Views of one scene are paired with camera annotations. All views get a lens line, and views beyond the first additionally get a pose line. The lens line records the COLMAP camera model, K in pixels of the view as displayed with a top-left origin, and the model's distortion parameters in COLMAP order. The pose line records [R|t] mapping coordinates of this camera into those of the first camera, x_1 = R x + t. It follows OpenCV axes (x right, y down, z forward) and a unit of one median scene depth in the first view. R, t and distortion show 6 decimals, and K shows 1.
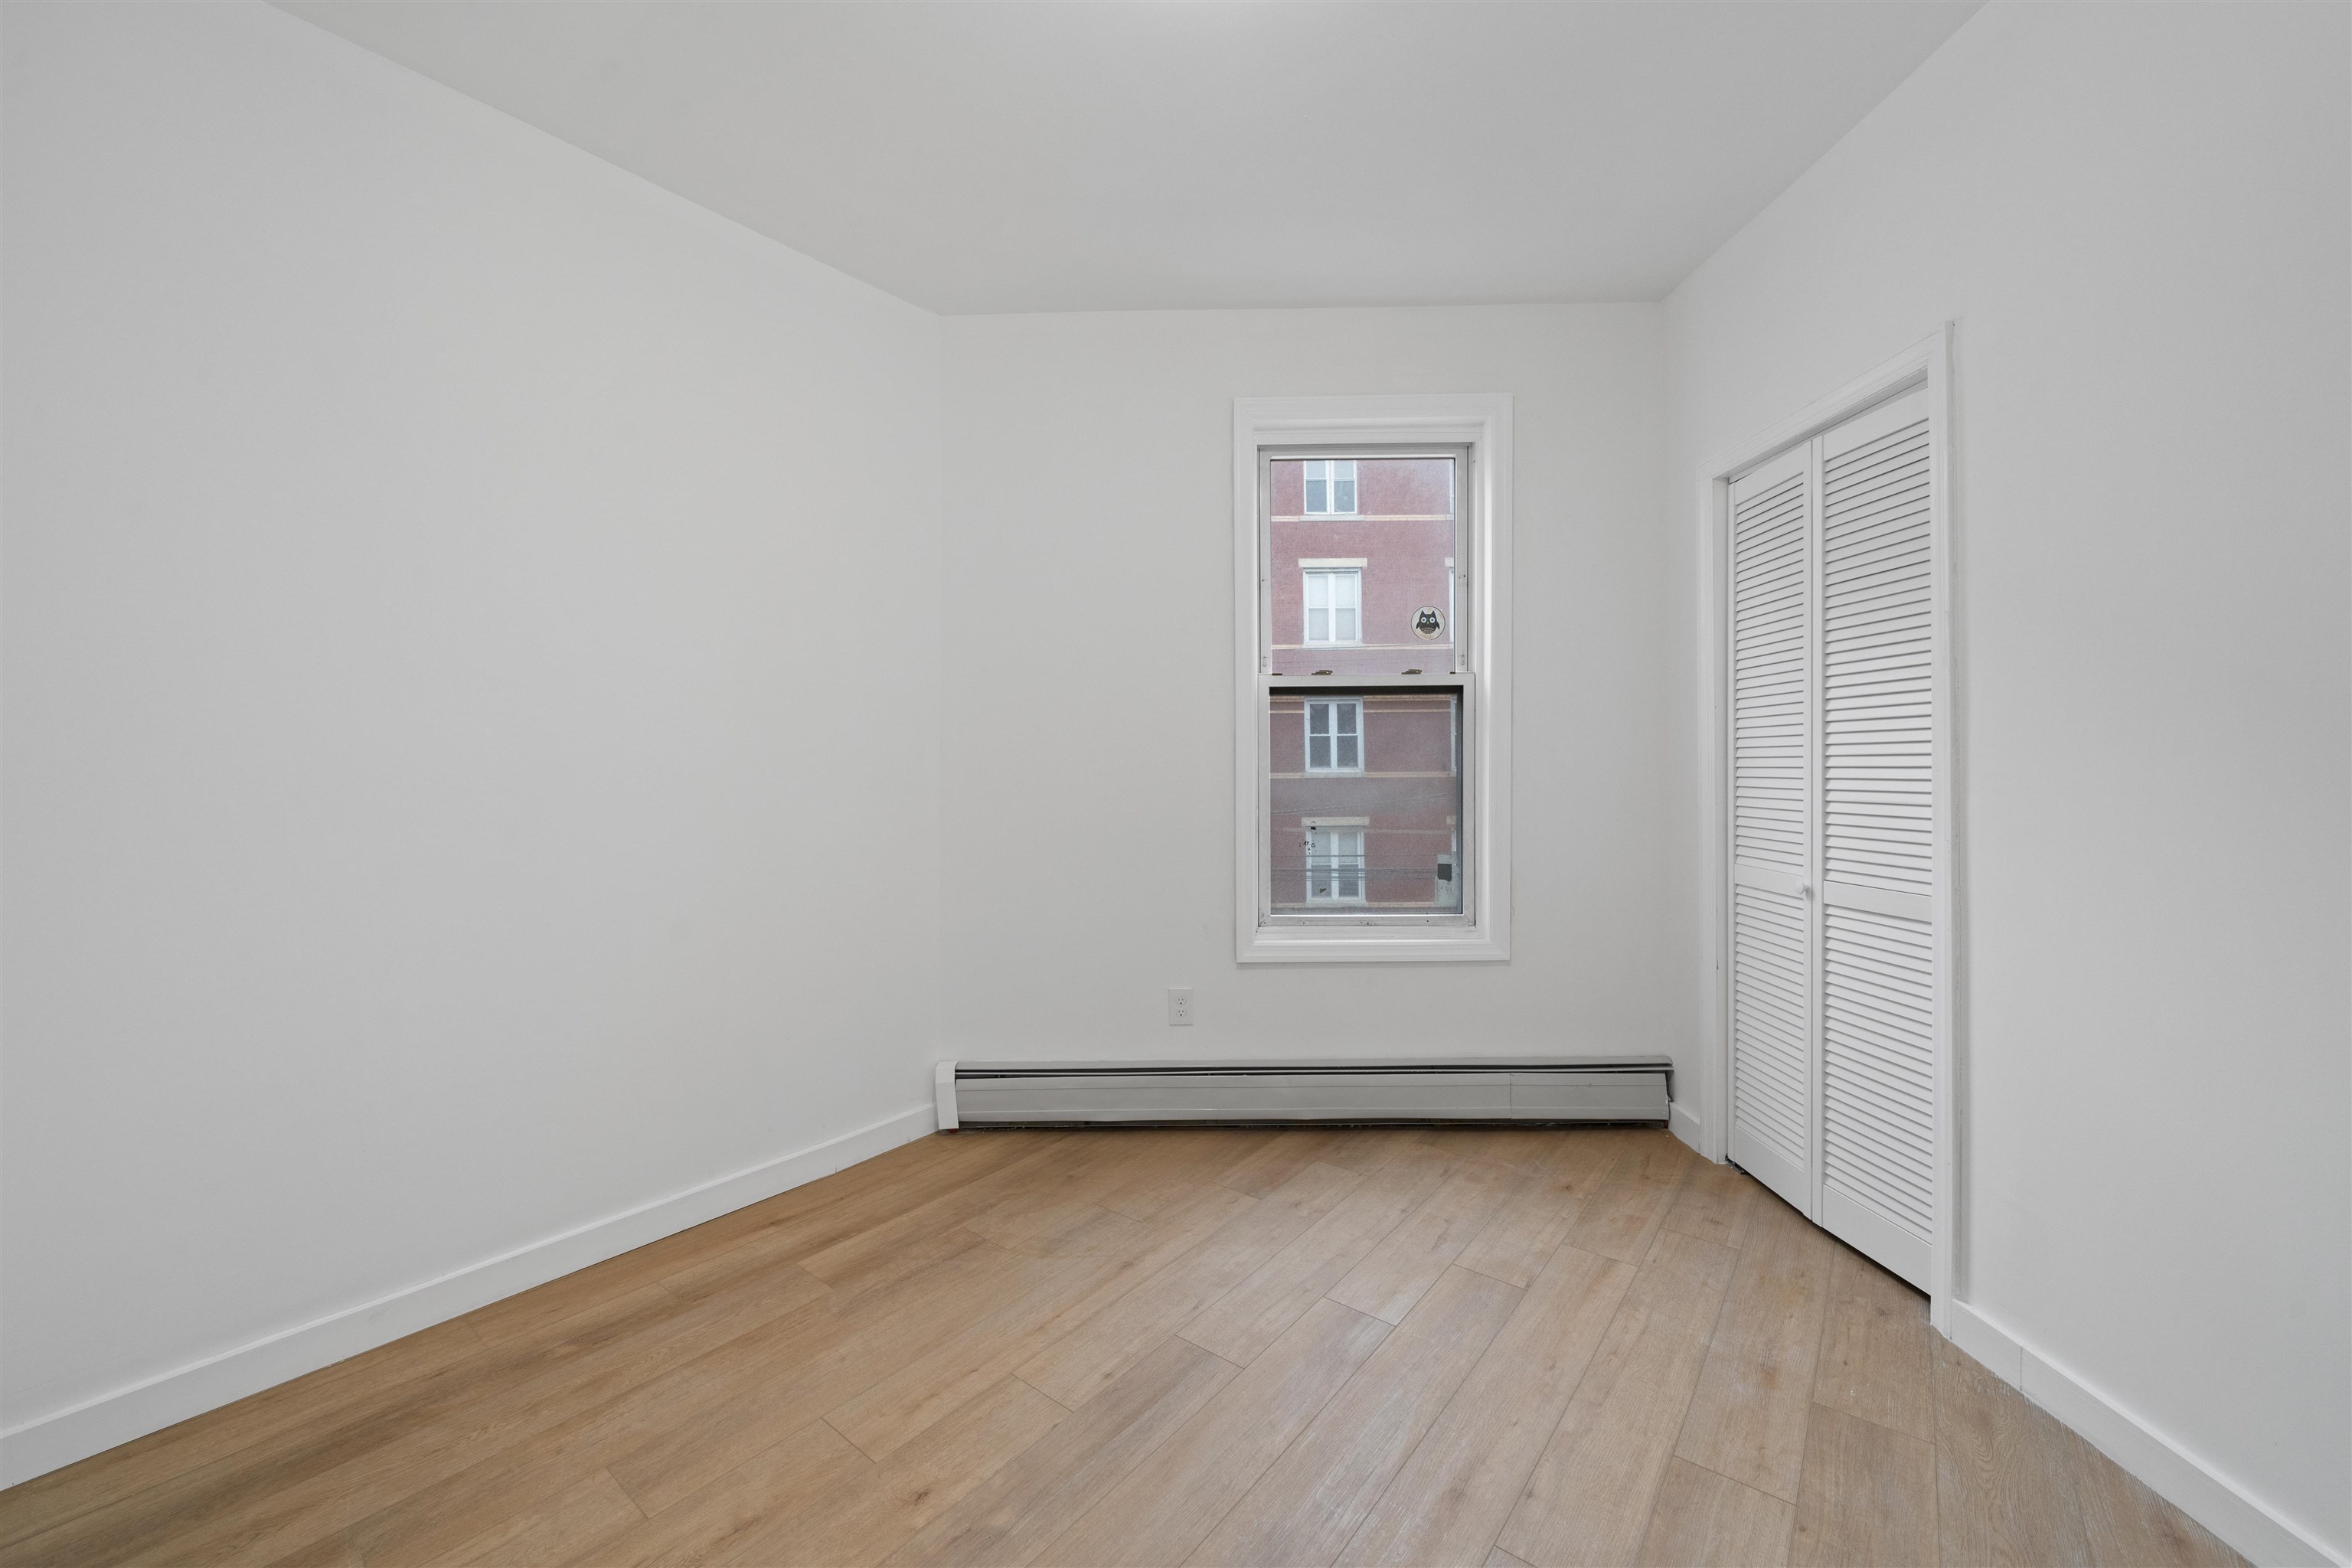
lens RADIAL K [[909.4, 0, 1166.2], [0, 909.4, 772.3], [0, 0, 1]] dist [-0.001169, -0.000263]
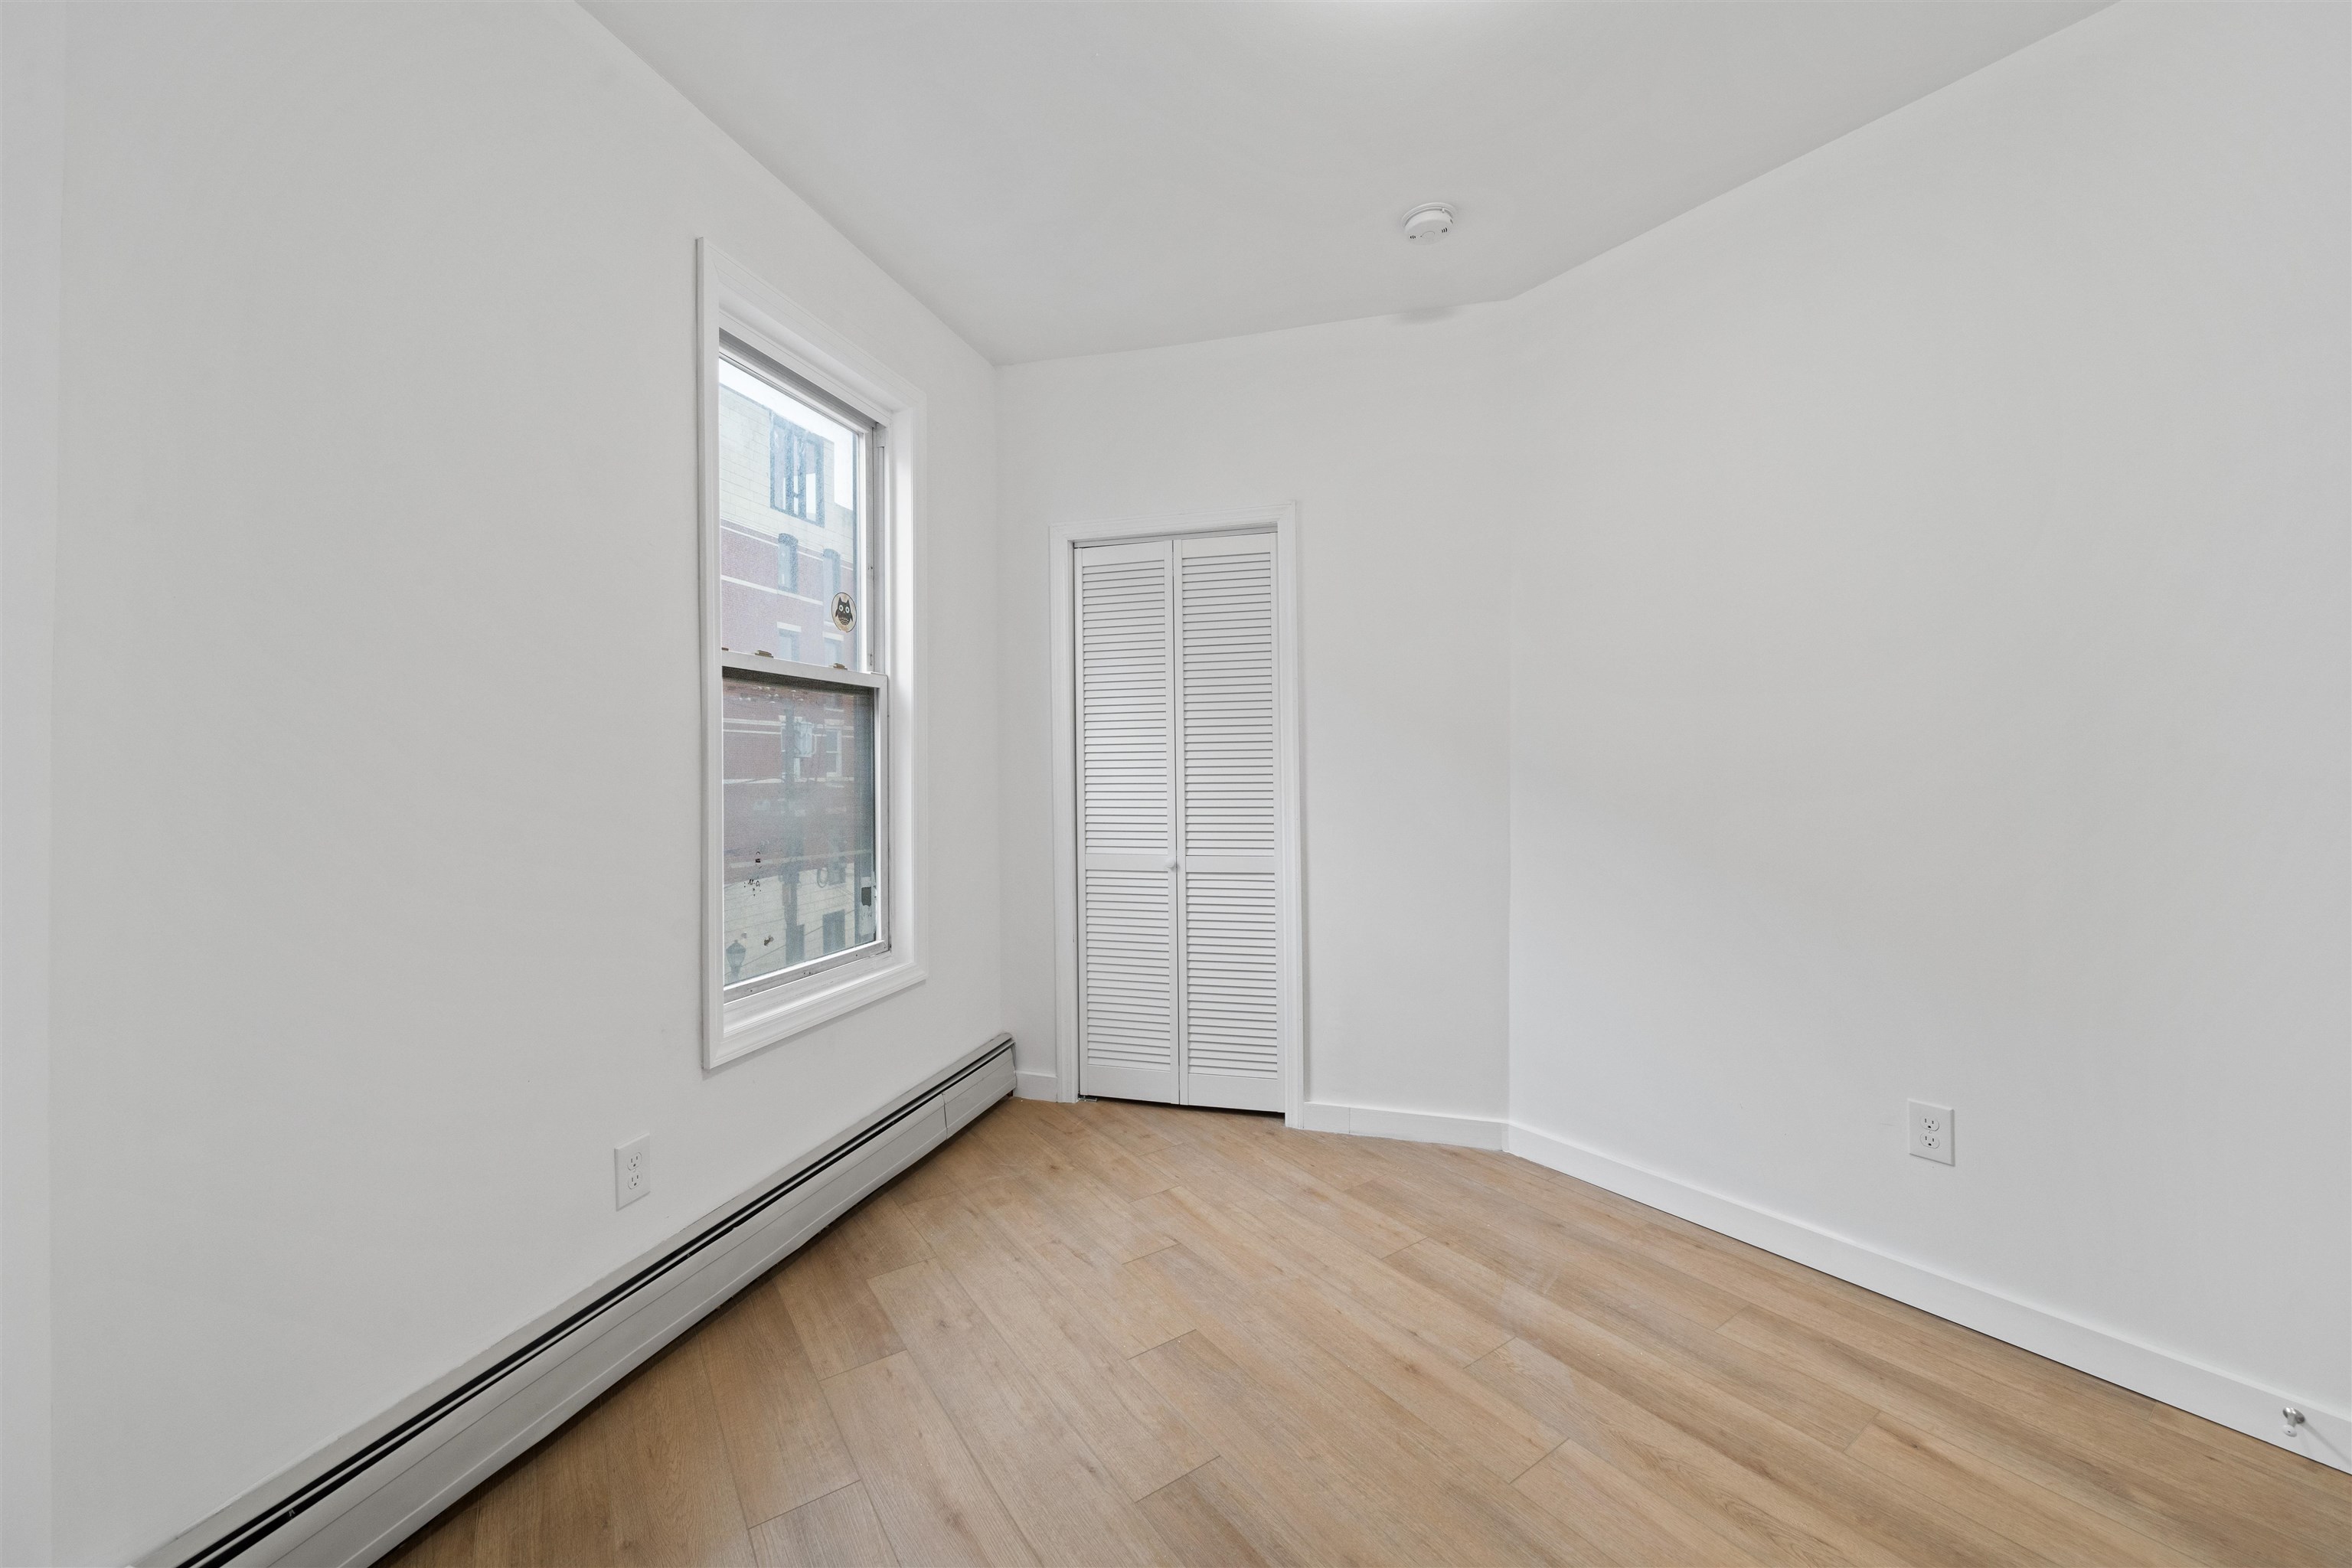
lens RADIAL K [[909.4, 0, 1166.2], [0, 909.4, 772.3], [0, 0, 1]] dist [-0.001169, -0.000263]
pose [[0.281977, 0.000430, 0.959421, -0.567524], [0.017355, 0.999834, -0.005549, -0.002184], [-0.959264, 0.018215, 0.281922, 0.577148]]
